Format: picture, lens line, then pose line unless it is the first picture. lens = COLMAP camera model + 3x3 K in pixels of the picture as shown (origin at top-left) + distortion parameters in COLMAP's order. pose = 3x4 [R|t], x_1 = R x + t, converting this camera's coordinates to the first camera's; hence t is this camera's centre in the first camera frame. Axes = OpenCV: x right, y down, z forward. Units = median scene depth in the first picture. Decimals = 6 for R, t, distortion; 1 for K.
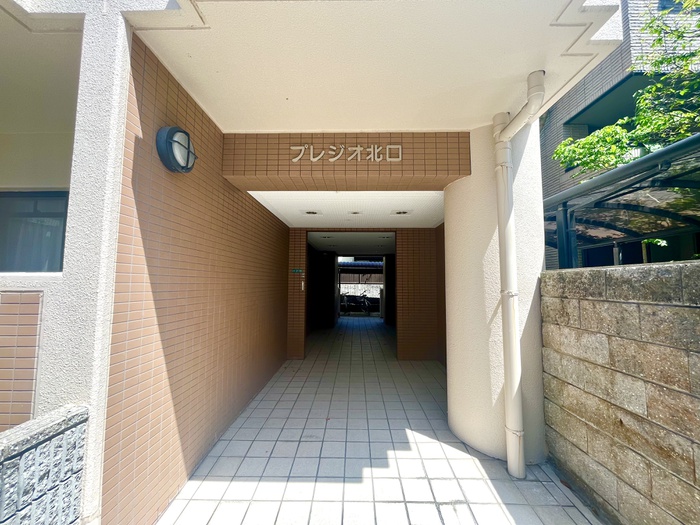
lens RADIAL K [[273.0, 0, 350.0], [0, 273.0, 262.5], [0, 0, 1]] dist [-0.024008, -0.000027]
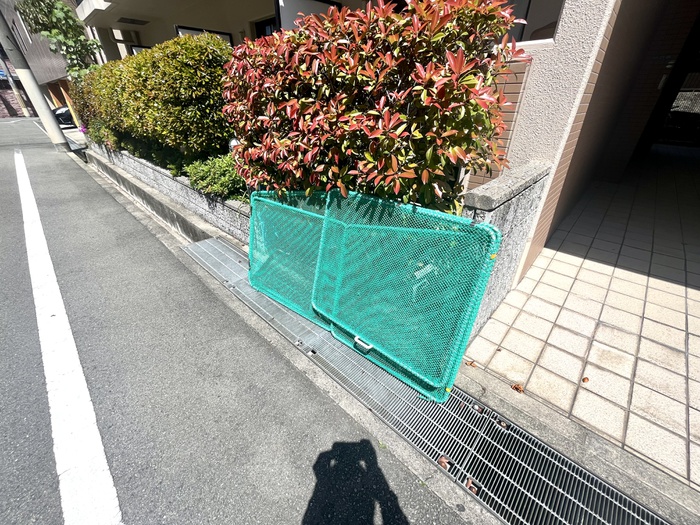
lens RADIAL K [[282.9, 0, 350.0], [0, 282.9, 262.5], [0, 0, 1]] dist [-0.003036, -0.000370]
pose [[0.743440, 0.327373, -0.583201, -0.496238], [0.056293, 0.838284, 0.542320, 0.092964], [0.666429, -0.436013, 0.604785, -0.476804]]
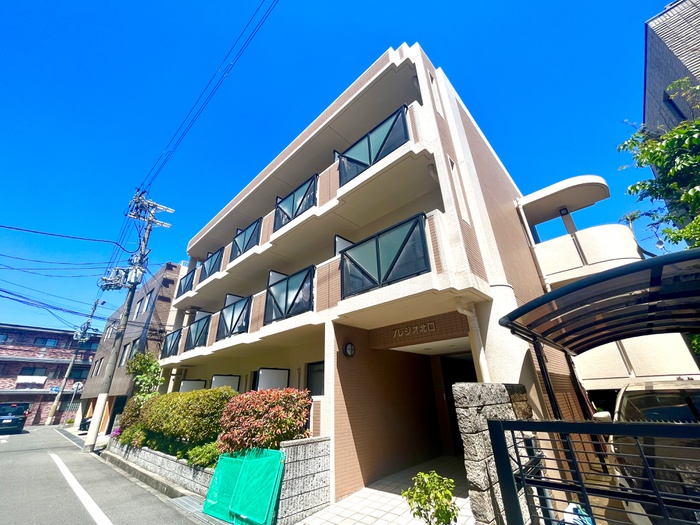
lens RADIAL K [[282.9, 0, 350.0], [0, 282.9, 262.5], [0, 0, 1]] dist [-0.003036, -0.000370]
pose [[0.741101, -0.318146, -0.591230, 1.516818], [0.081797, 0.916825, -0.390820, -0.072164], [0.666393, 0.241276, 0.705483, -1.431249]]
